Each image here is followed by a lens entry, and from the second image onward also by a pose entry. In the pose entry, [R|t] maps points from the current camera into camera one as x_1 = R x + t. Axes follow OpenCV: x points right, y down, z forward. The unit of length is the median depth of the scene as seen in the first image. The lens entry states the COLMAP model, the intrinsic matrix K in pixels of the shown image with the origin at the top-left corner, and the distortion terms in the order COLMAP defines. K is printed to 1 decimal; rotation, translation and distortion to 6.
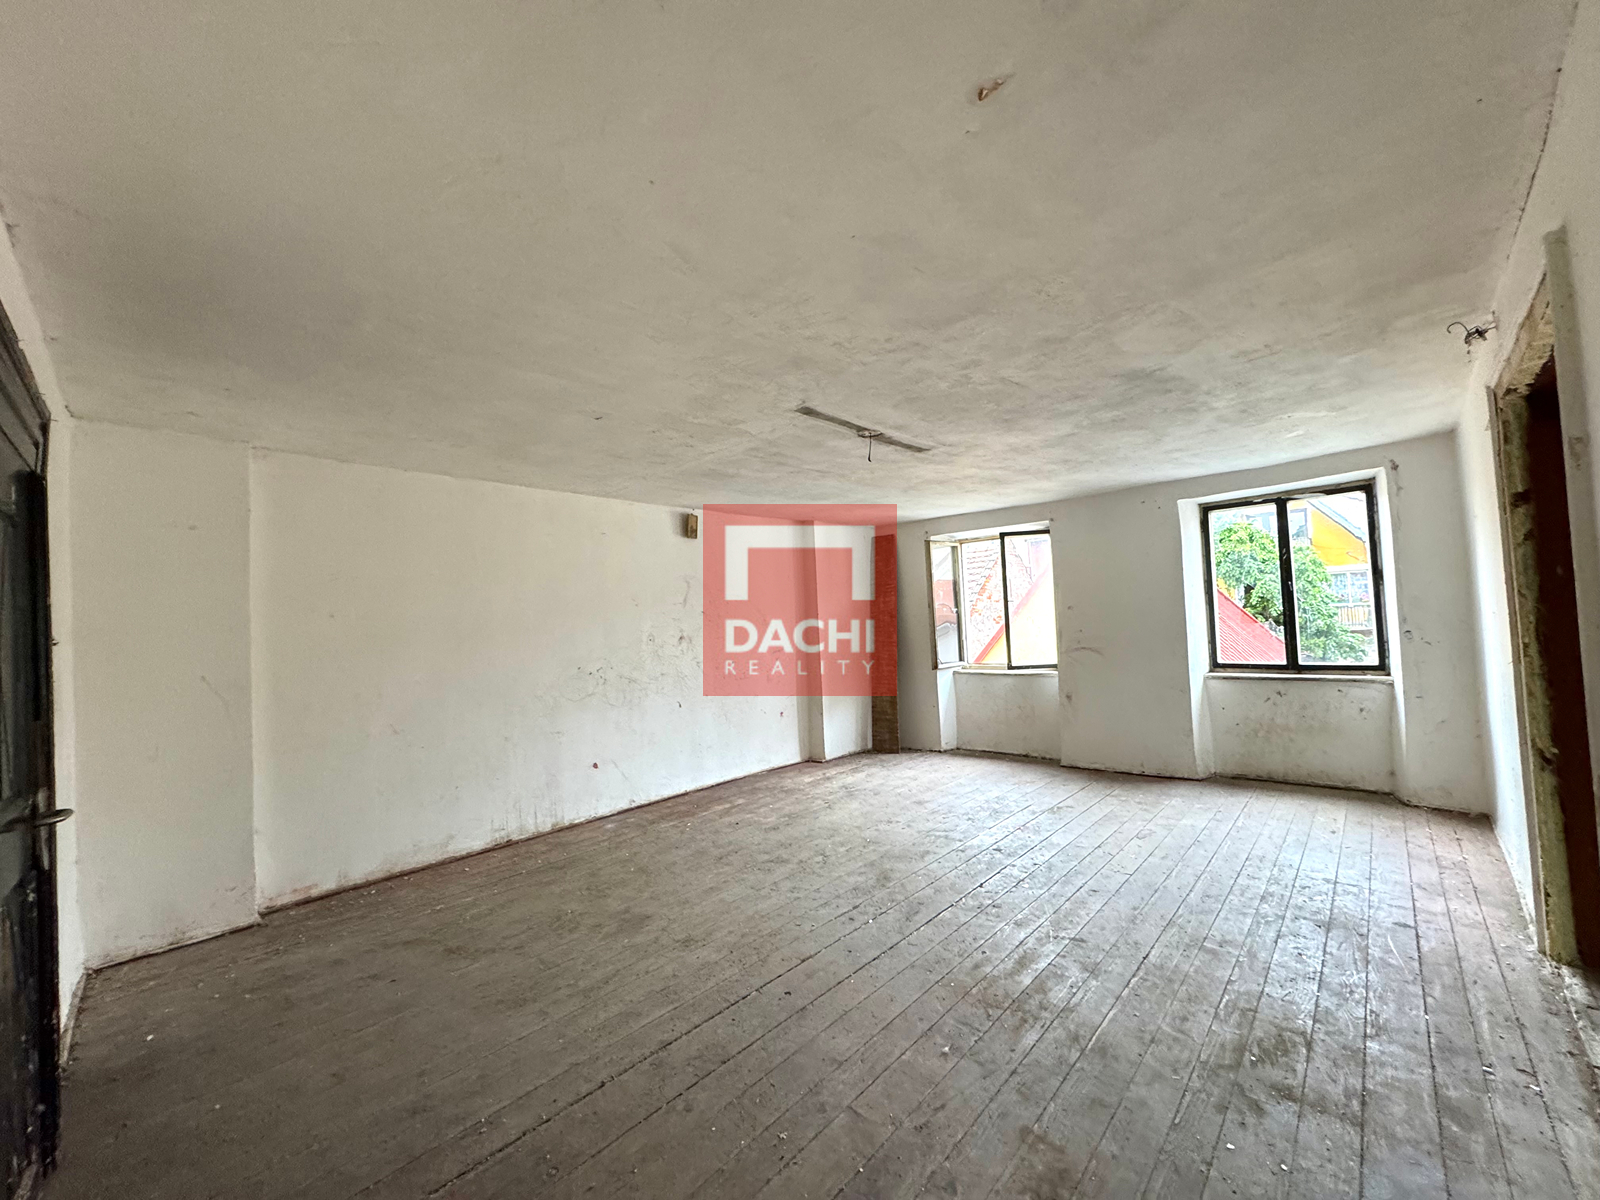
lens RADIAL K [[637.4, 0, 796.9], [0, 637.4, 599.4], [0, 0, 1]] dist [-0.001854, 0.000109]
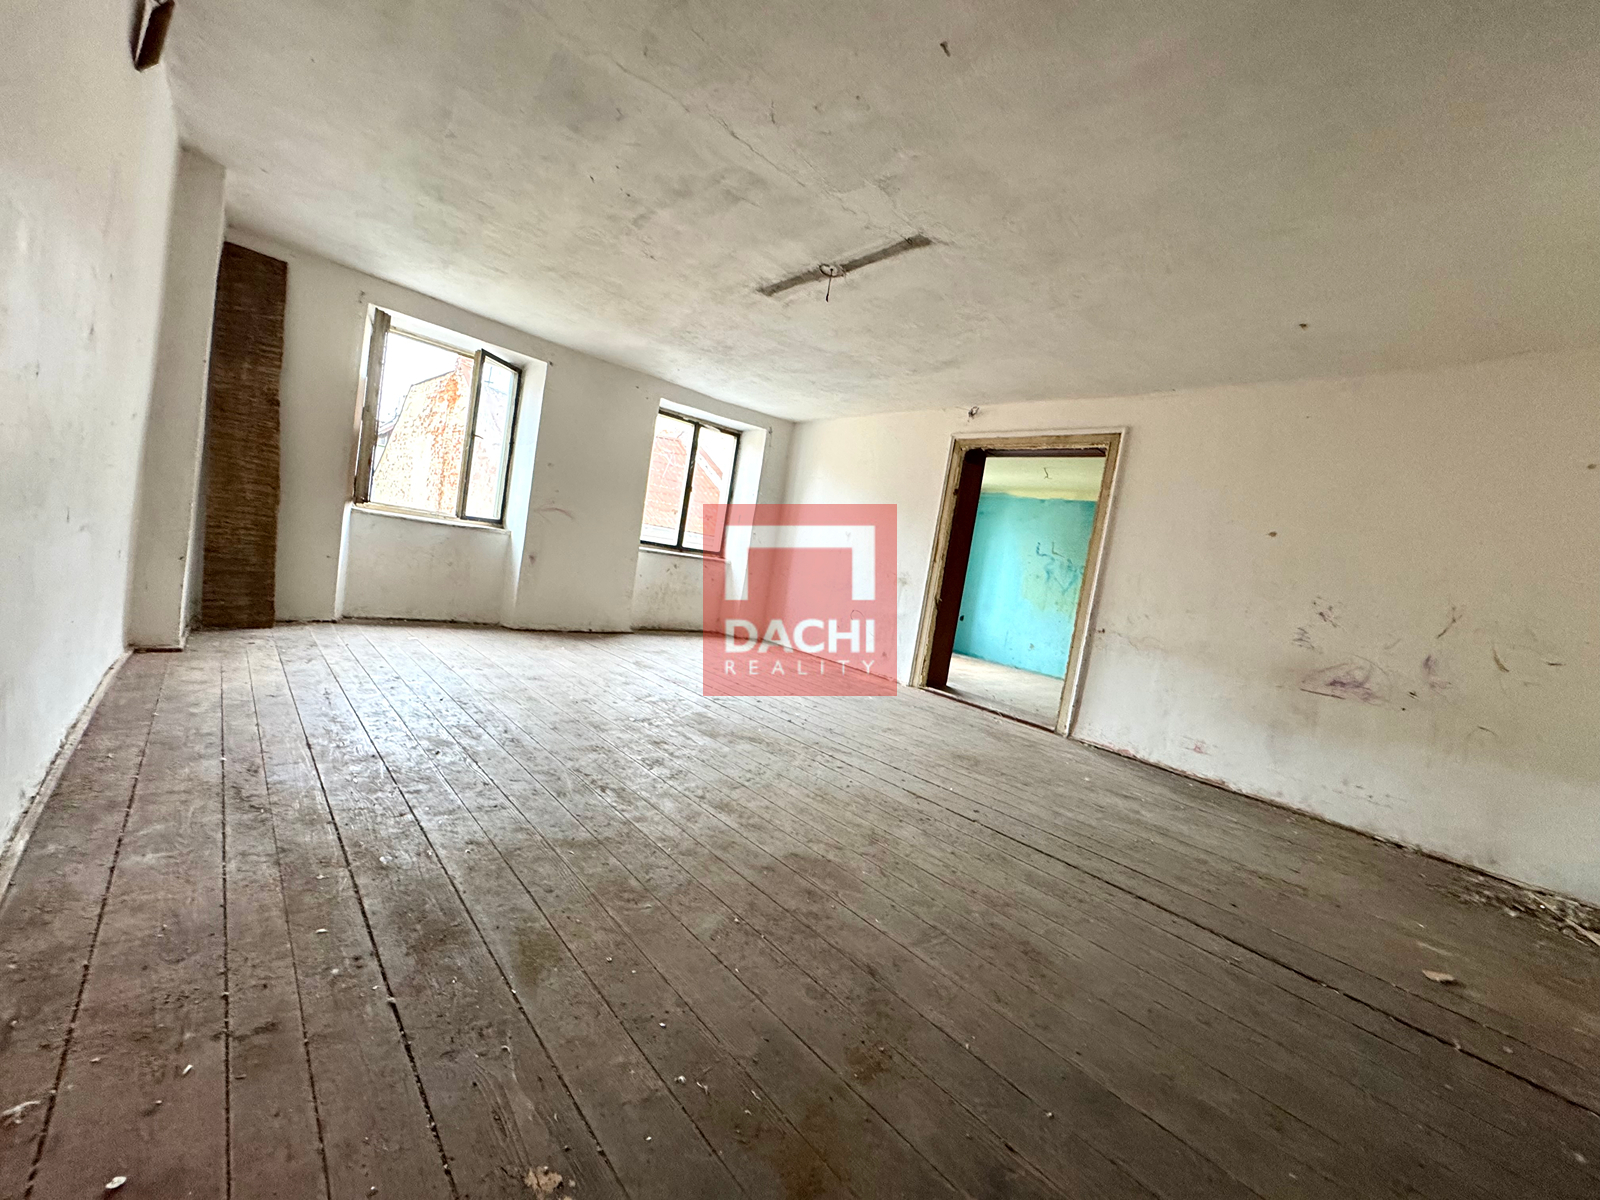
lens RADIAL K [[637.4, 0, 796.9], [0, 637.4, 599.4], [0, 0, 1]] dist [-0.001854, 0.000109]
pose [[0.082880, -0.004731, 0.996548, -0.737078], [-0.199366, 0.979695, 0.021232, 0.177052], [-0.976414, -0.200438, 0.080254, 0.810131]]
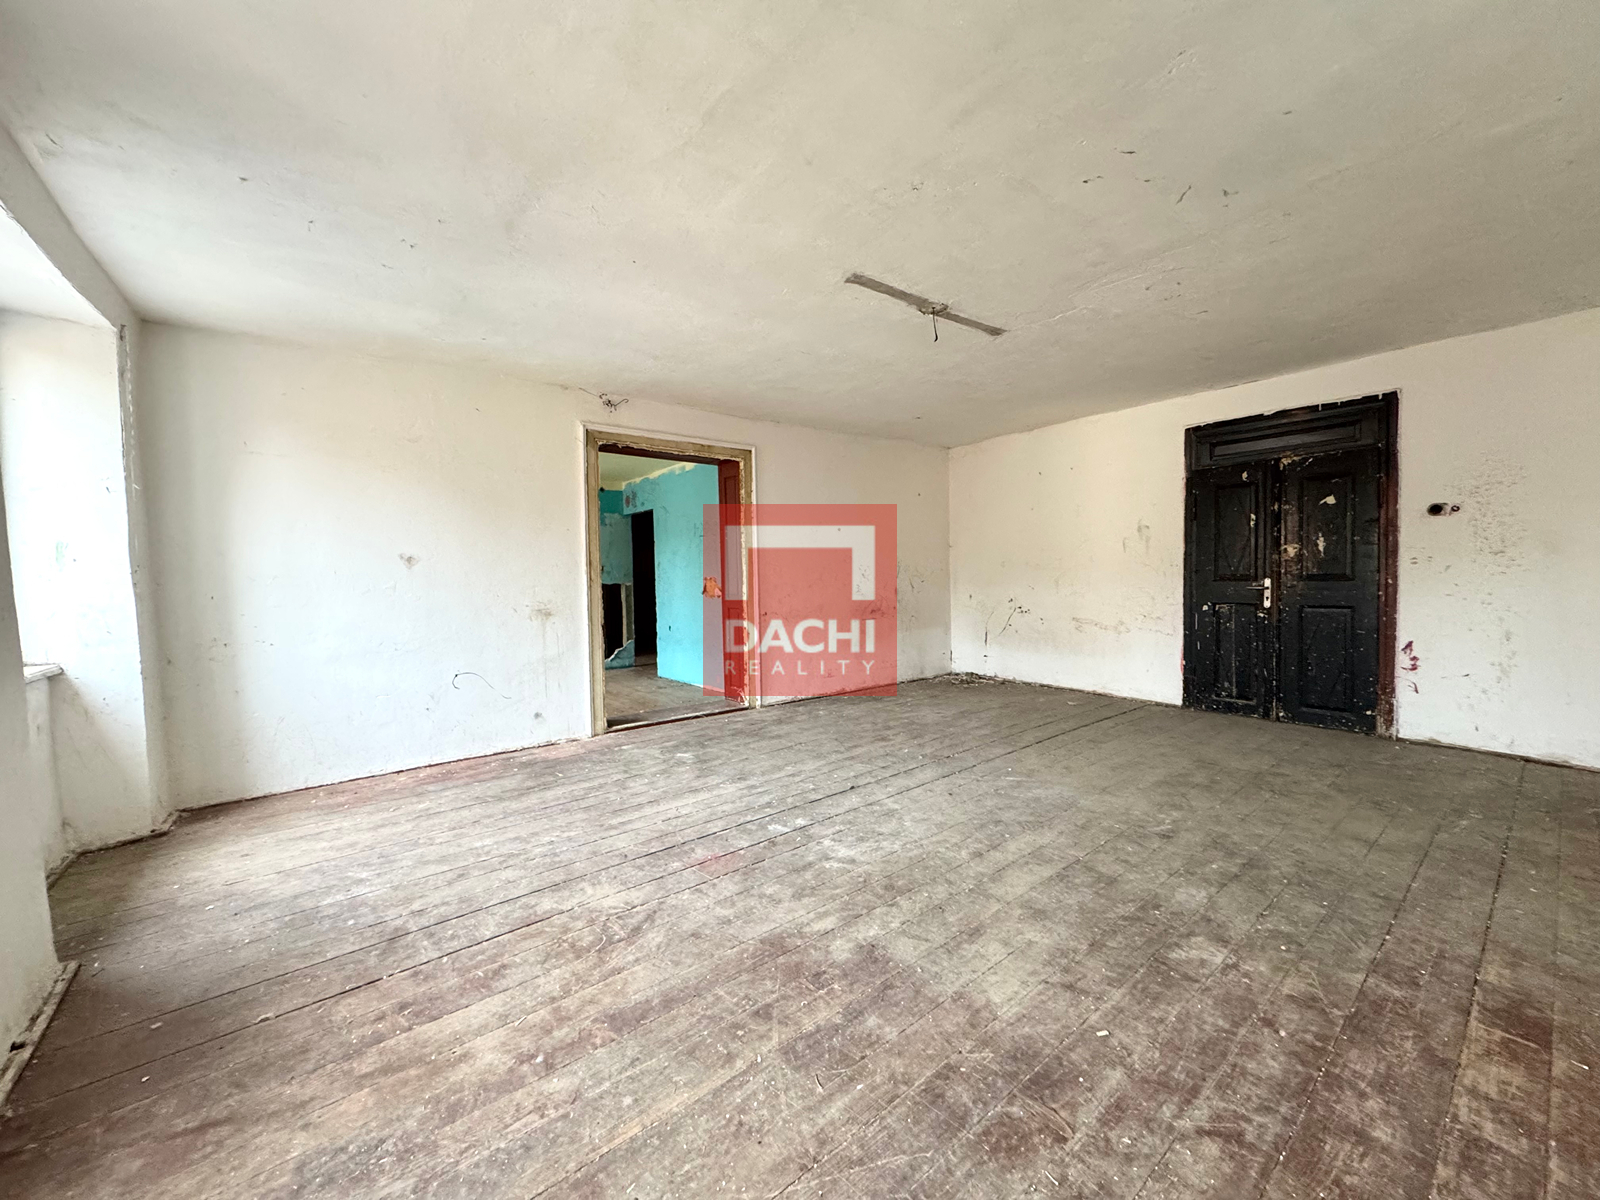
lens RADIAL K [[637.4, 0, 796.9], [0, 637.4, 599.4], [0, 0, 1]] dist [-0.001854, 0.000109]
pose [[-0.987764, 0.058507, 0.144565, 0.182022], [0.059028, 0.998256, -0.000688, 0.120011], [-0.144353, 0.007853, -0.989495, 1.750015]]
